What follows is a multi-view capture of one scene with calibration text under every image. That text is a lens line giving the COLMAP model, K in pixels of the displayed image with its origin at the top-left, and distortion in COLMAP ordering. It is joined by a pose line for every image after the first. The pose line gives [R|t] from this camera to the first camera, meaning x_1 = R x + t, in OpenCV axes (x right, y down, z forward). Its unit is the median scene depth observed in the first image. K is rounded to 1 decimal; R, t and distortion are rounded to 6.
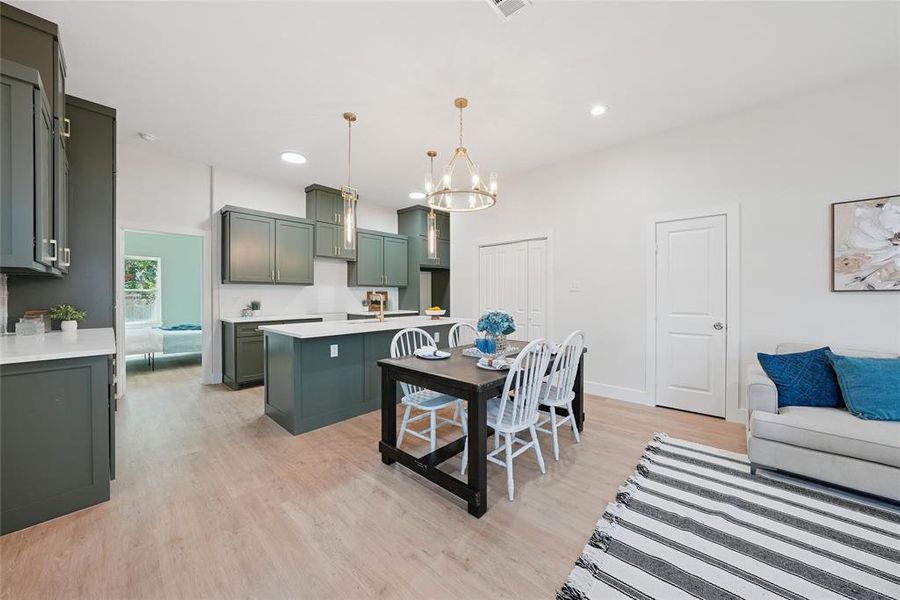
lens RADIAL K [[316.2, 0, 450.9], [0, 316.2, 297.1], [0, 0, 1]] dist [-0.012337, 0.000704]
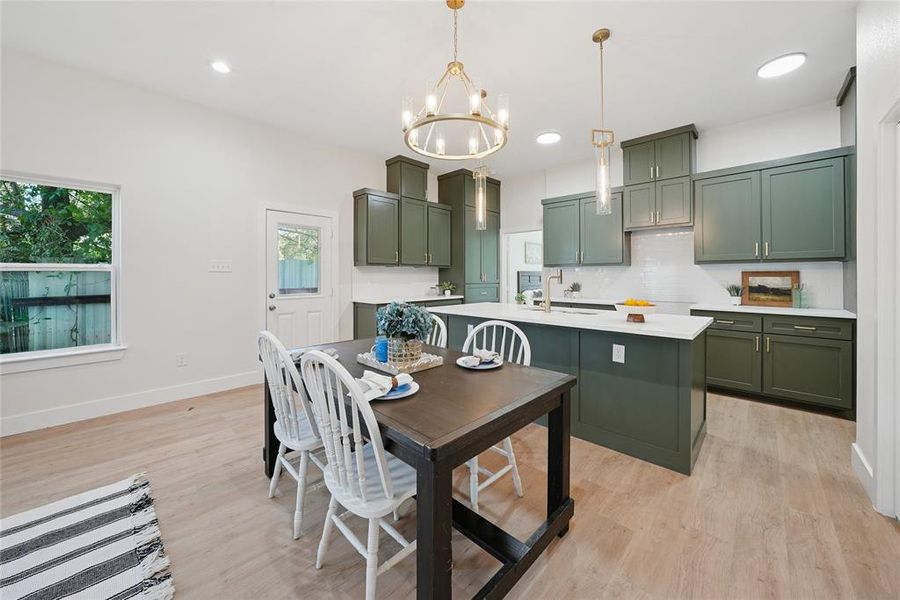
lens RADIAL K [[320.6, 0, 453.9], [0, 320.6, 277.1], [0, 0, 1]] dist [-0.010780, -0.000125]
pose [[-0.013934, 0.000381, -0.999903, 0.520418], [-0.008132, 0.999967, 0.000494, -0.004723], [0.999870, 0.008138, -0.013931, 0.715339]]
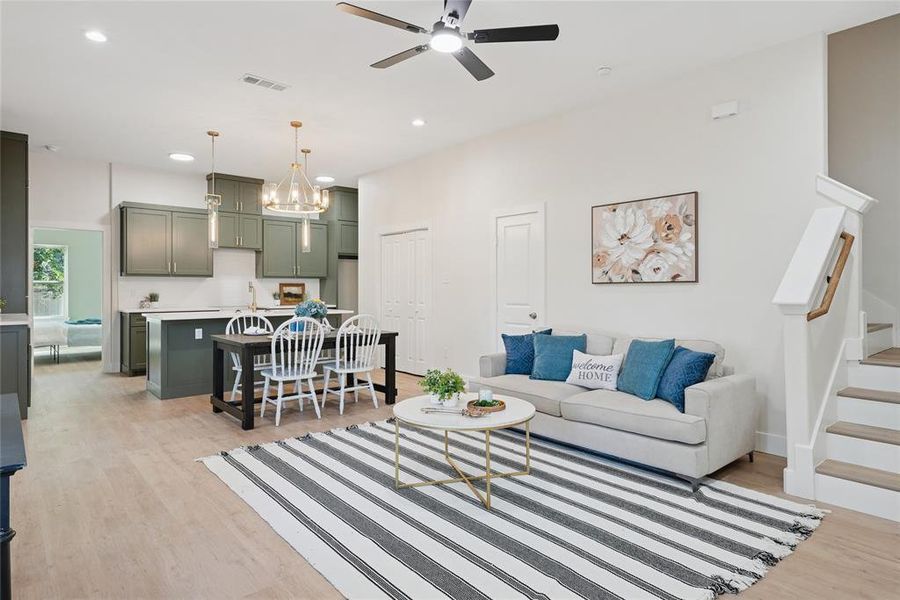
lens RADIAL K [[506.5, 0, 453.4], [0, 506.5, 288.2], [0, 0, 1]] dist [-0.001595, -0.001663]
pose [[0.994514, -0.000205, -0.104606, 0.580023], [-0.000434, 0.999981, -0.006089, 0.007523], [0.104605, 0.006101, 0.994495, -0.585734]]
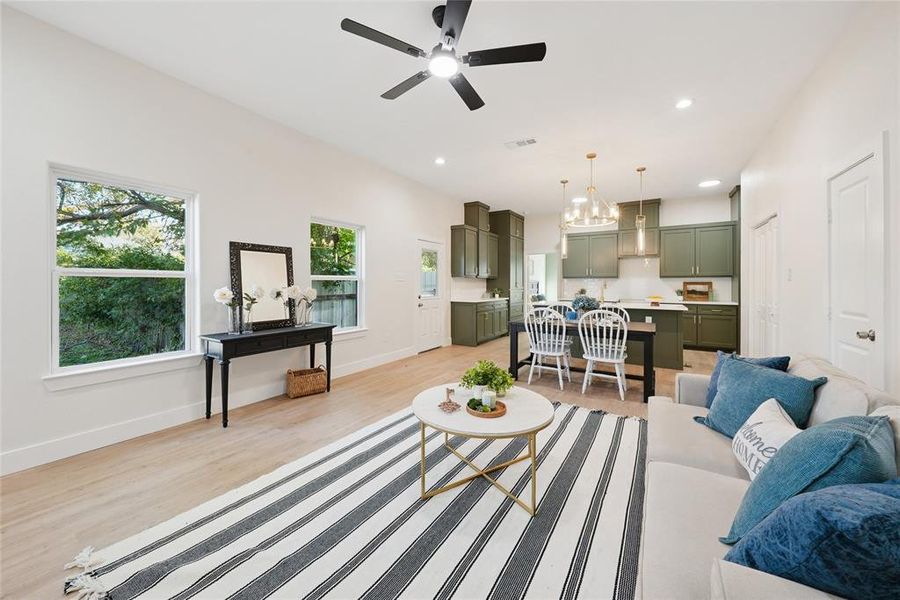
lens RADIAL K [[326.4, 0, 451.6], [0, 326.4, 283.2], [0, 0, 1]] dist [-0.006248, 0.000101]
pose [[0.189411, -0.003530, -0.981892, 1.009359], [-0.011310, 0.999919, -0.005776, 0.002391], [0.981833, 0.012199, 0.189355, 0.045999]]
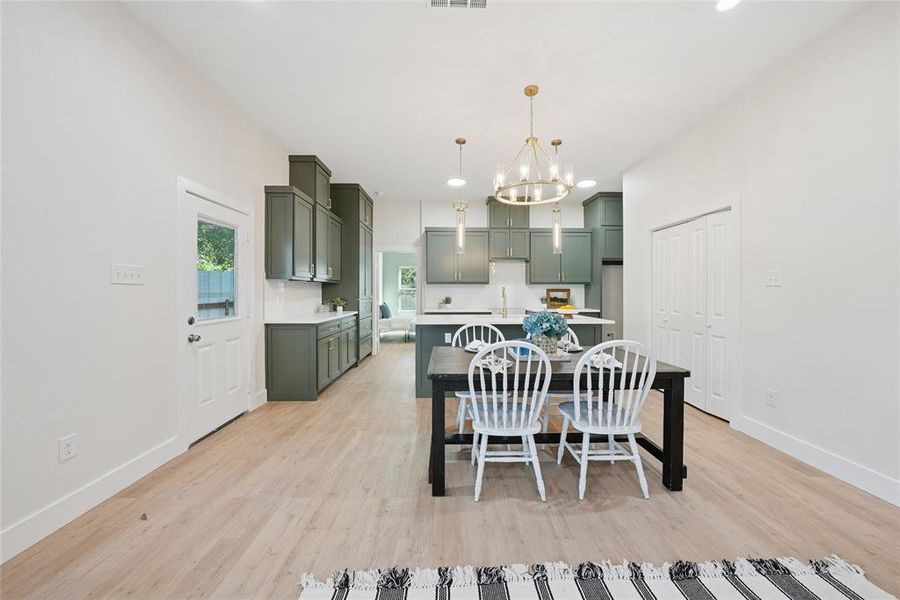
lens RADIAL K [[316.2, 0, 452.6], [0, 316.2, 293.9], [0, 0, 1]] dist [-0.012337, 0.000704]
pose [[0.694432, 0.004175, -0.719547, 0.390638], [-0.005676, 0.999984, 0.000325, -0.000629], [0.719536, 0.003859, 0.694444, 0.121208]]
